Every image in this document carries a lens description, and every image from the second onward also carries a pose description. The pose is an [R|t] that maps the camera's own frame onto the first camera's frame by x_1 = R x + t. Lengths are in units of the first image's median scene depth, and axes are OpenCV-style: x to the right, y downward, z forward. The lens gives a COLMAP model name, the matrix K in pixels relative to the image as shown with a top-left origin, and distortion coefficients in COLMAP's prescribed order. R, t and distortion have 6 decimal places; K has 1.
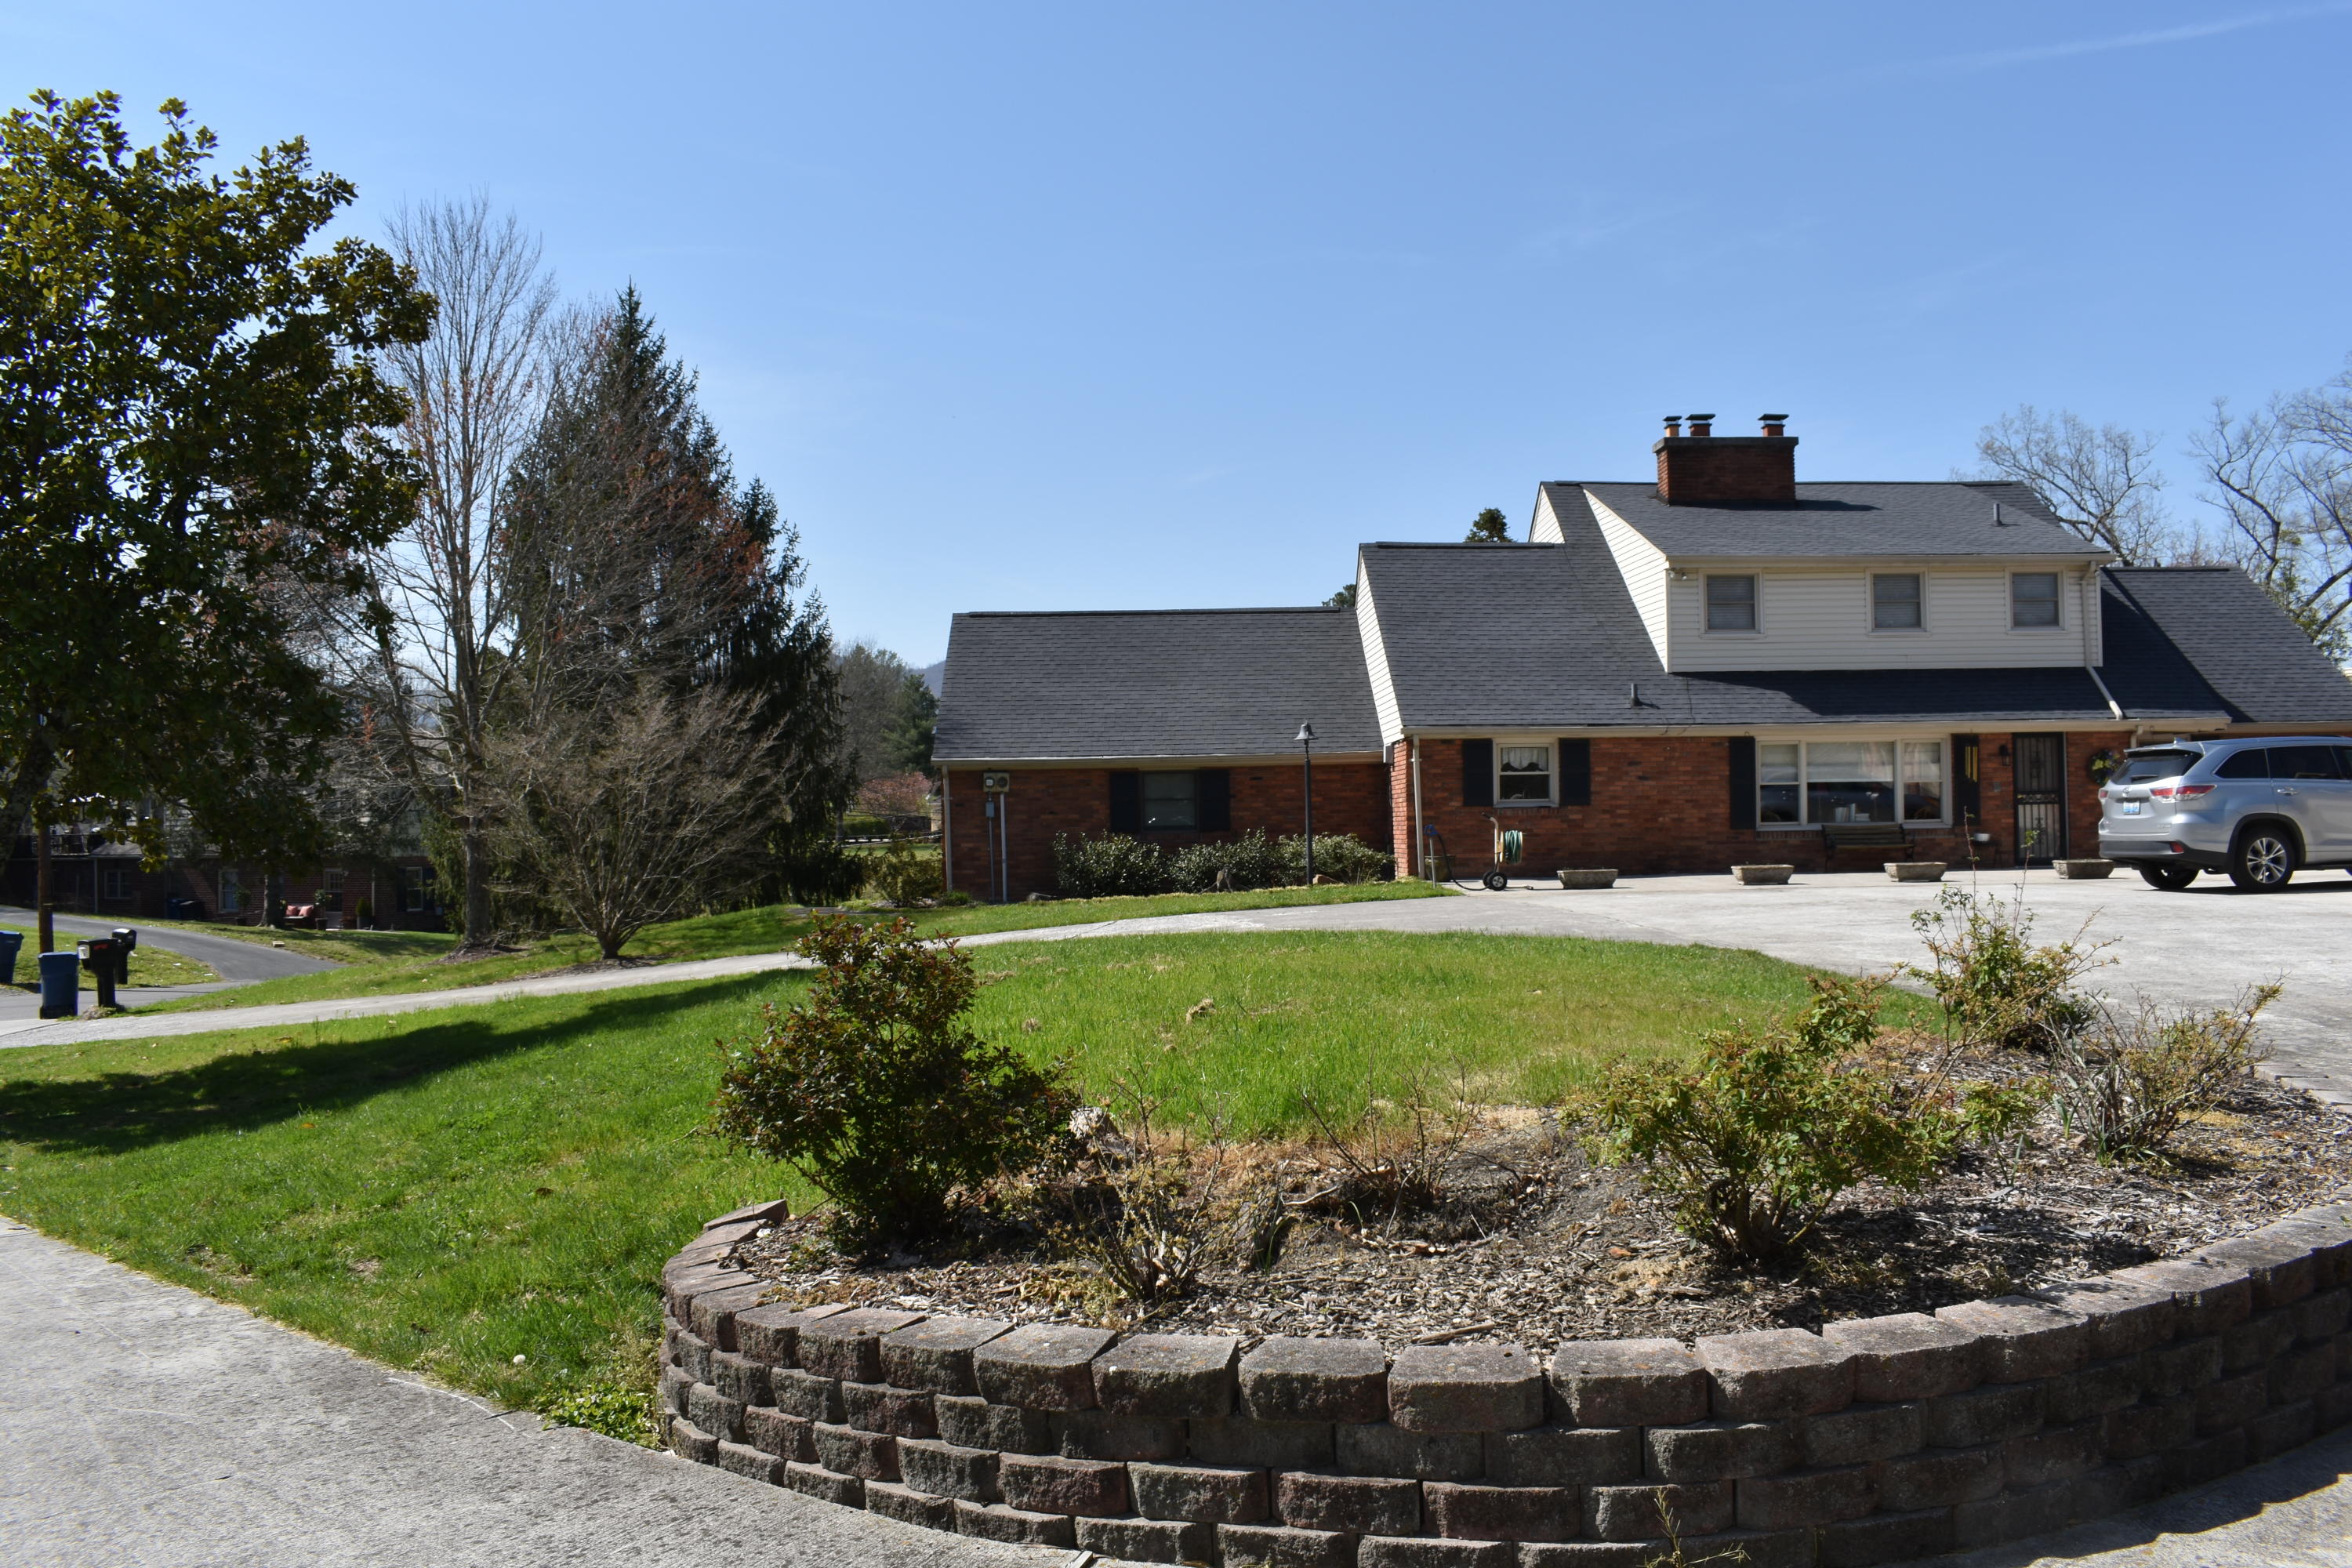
lens RADIAL K [[1849.0, 0, 1179.9], [0, 1849.0, 783.2], [0, 0, 1]] dist [-0.096432, 0.019853]
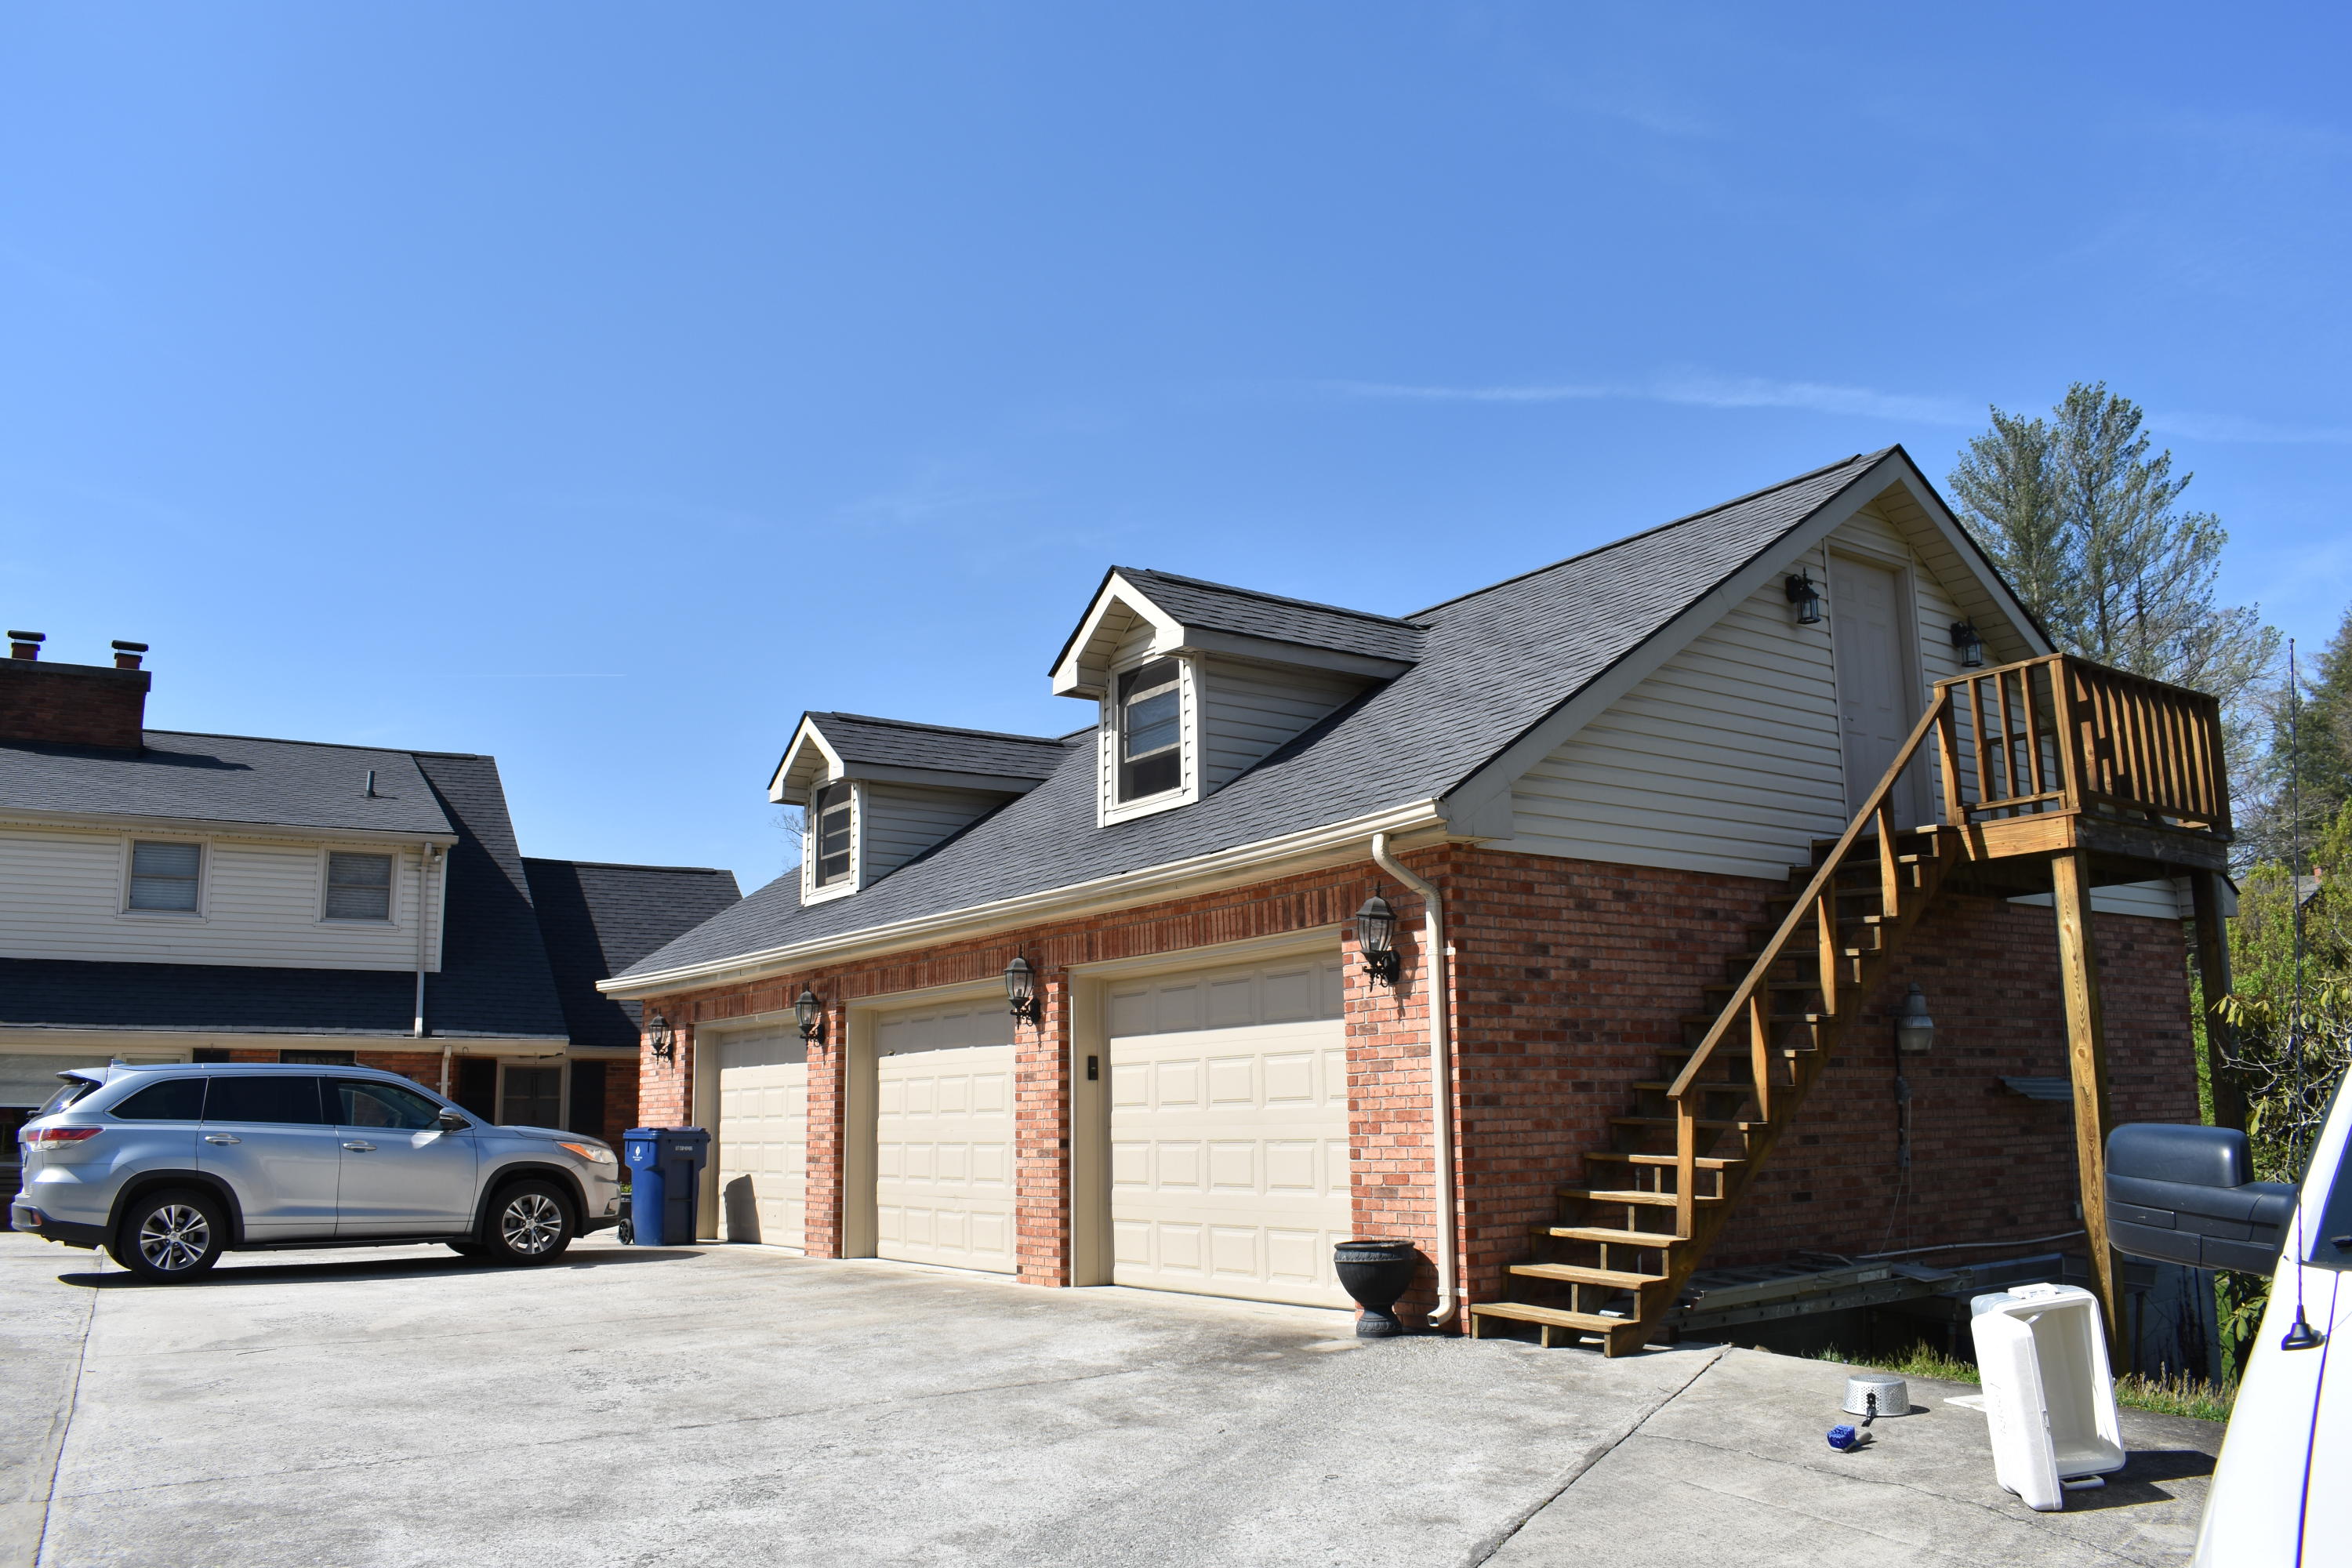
lens RADIAL K [[1849.0, 0, 1187.5], [0, 1849.0, 783.6], [0, 0, 1]] dist [-0.096432, 0.019853]
pose [[0.872845, 0.091029, 0.479433, 0.363325], [-0.008851, 0.985240, -0.170951, -0.009871], [-0.487918, 0.144970, 0.860767, 0.101531]]
